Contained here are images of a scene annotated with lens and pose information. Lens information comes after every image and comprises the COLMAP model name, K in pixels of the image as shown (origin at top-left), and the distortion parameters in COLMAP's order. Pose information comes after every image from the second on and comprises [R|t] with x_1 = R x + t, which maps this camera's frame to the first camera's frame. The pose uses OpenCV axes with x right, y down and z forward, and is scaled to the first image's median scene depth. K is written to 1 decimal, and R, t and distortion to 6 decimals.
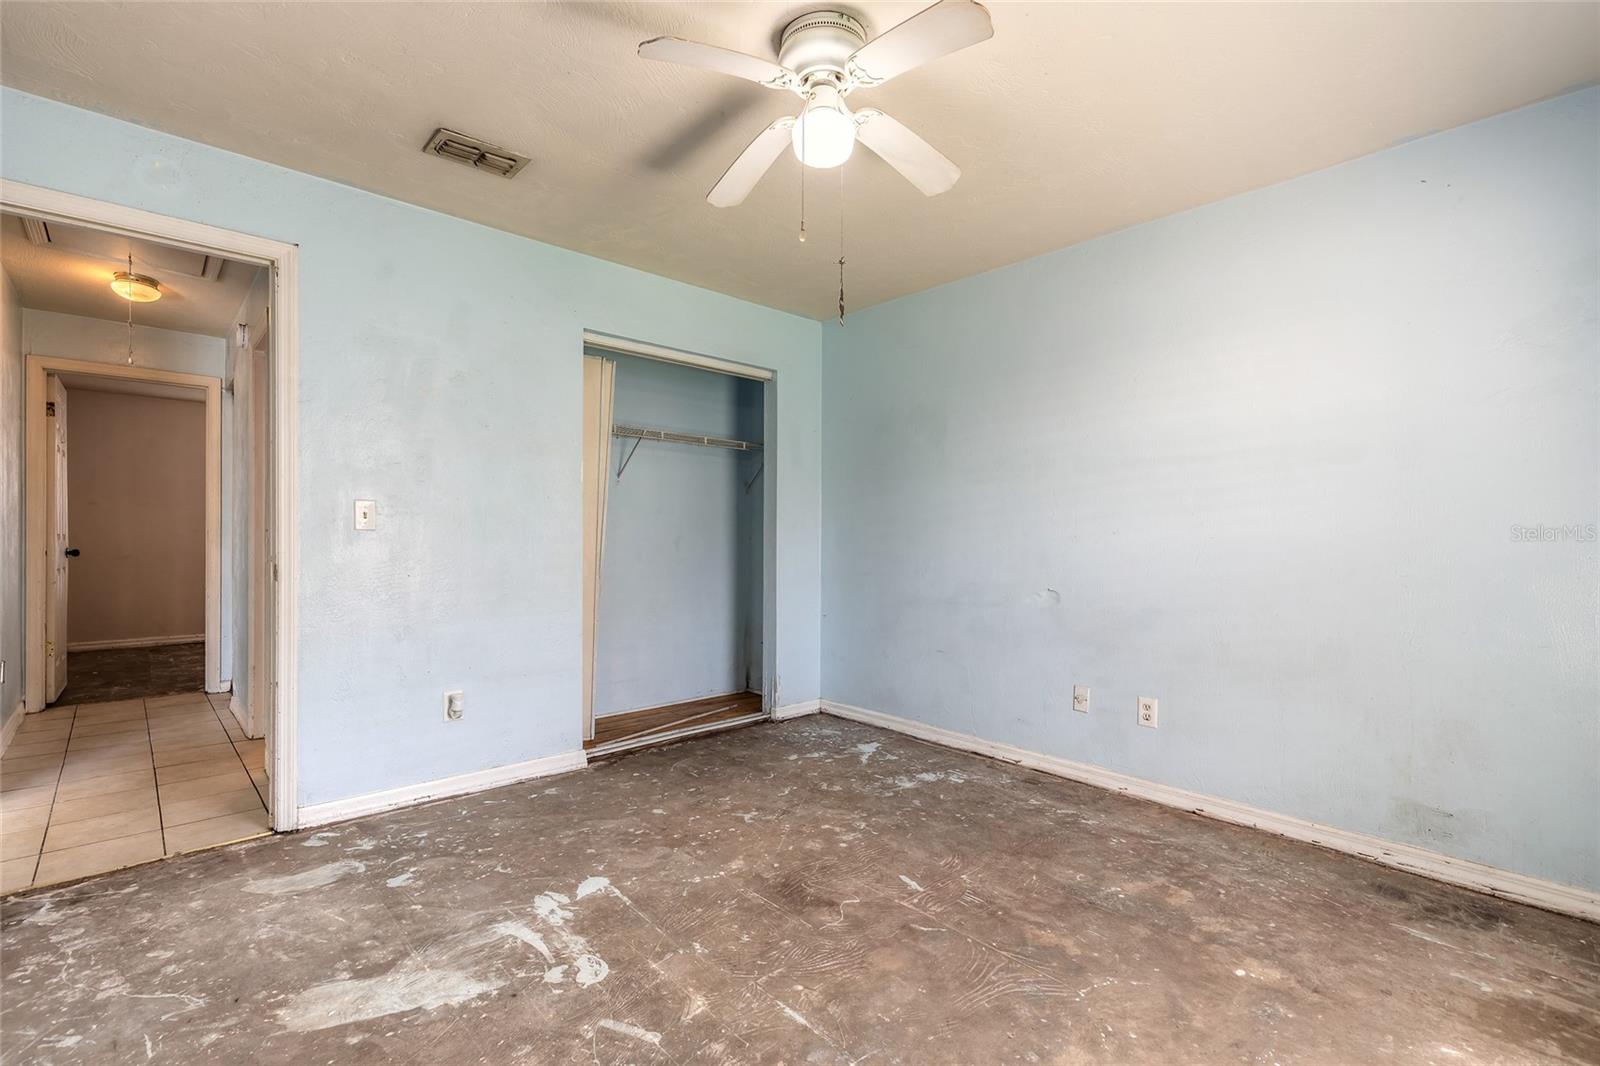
lens RADIAL K [[712.8, 0, 796.6], [0, 712.8, 529.6], [0, 0, 1]] dist [0.007137, -0.000690]
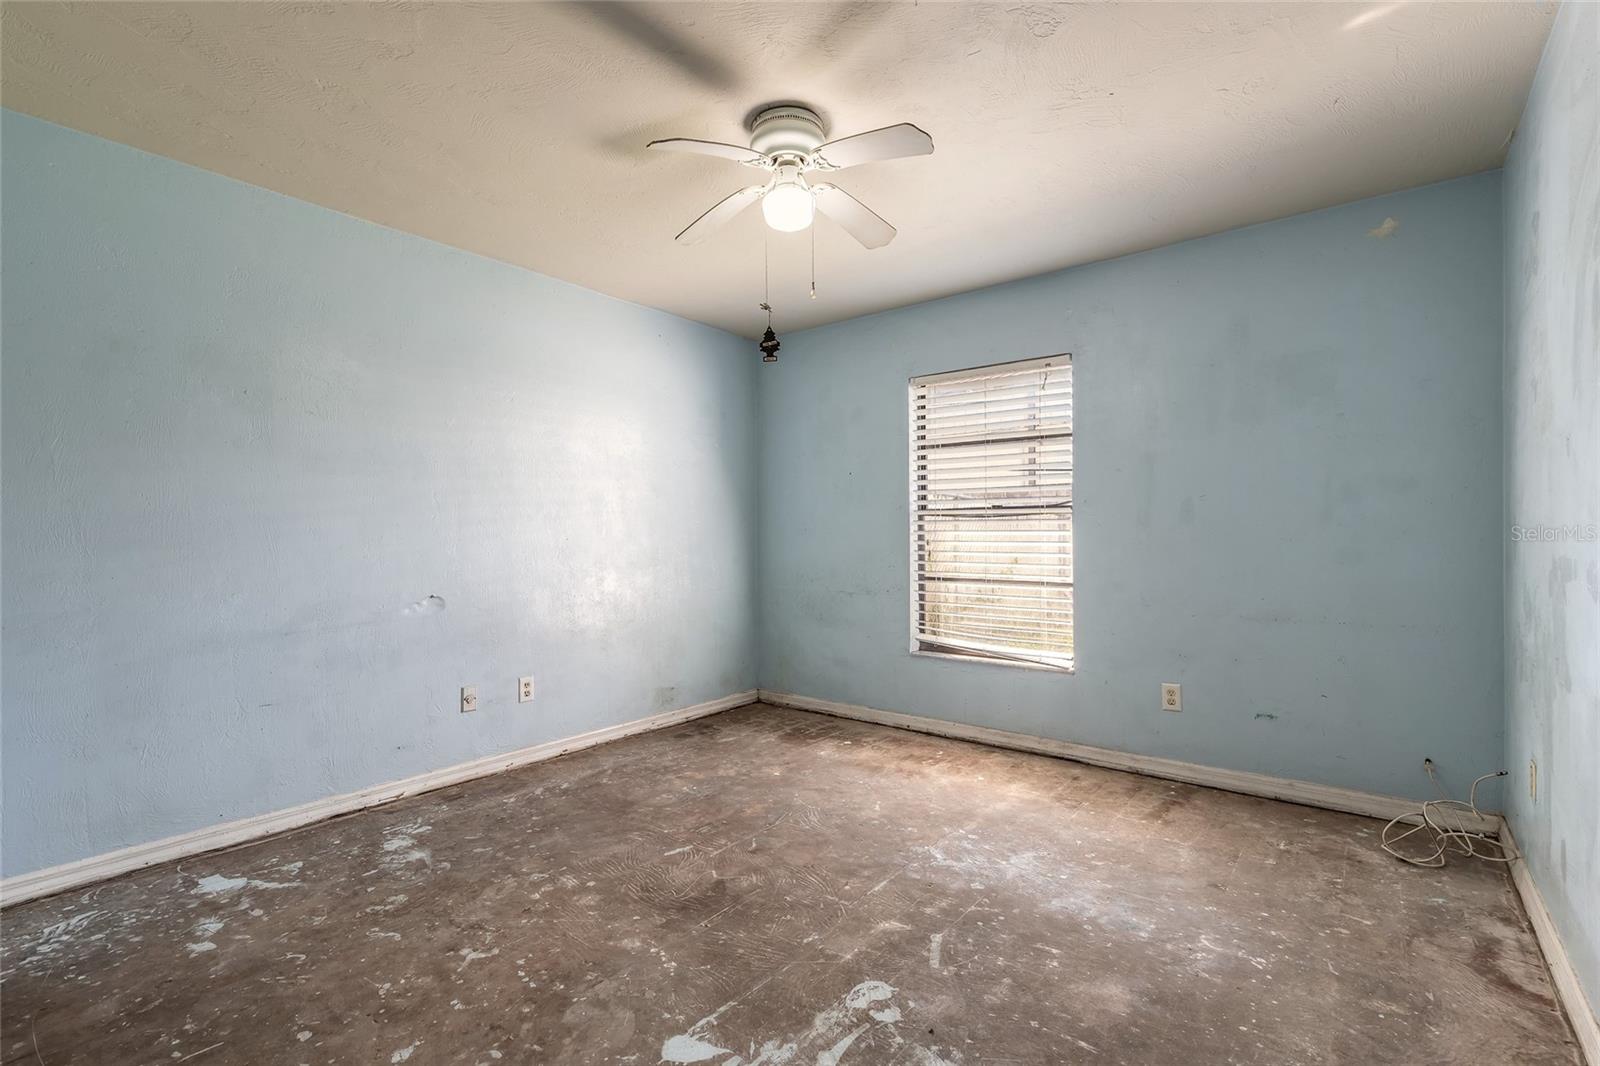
lens RADIAL K [[712.8, 0, 797.2], [0, 712.8, 535.6], [0, 0, 1]] dist [0.007137, -0.000690]
pose [[-0.140713, -0.007793, 0.990020, -0.772459], [-0.001417, 0.999970, 0.007670, -0.004826], [-0.990049, -0.000323, -0.140720, 0.779354]]
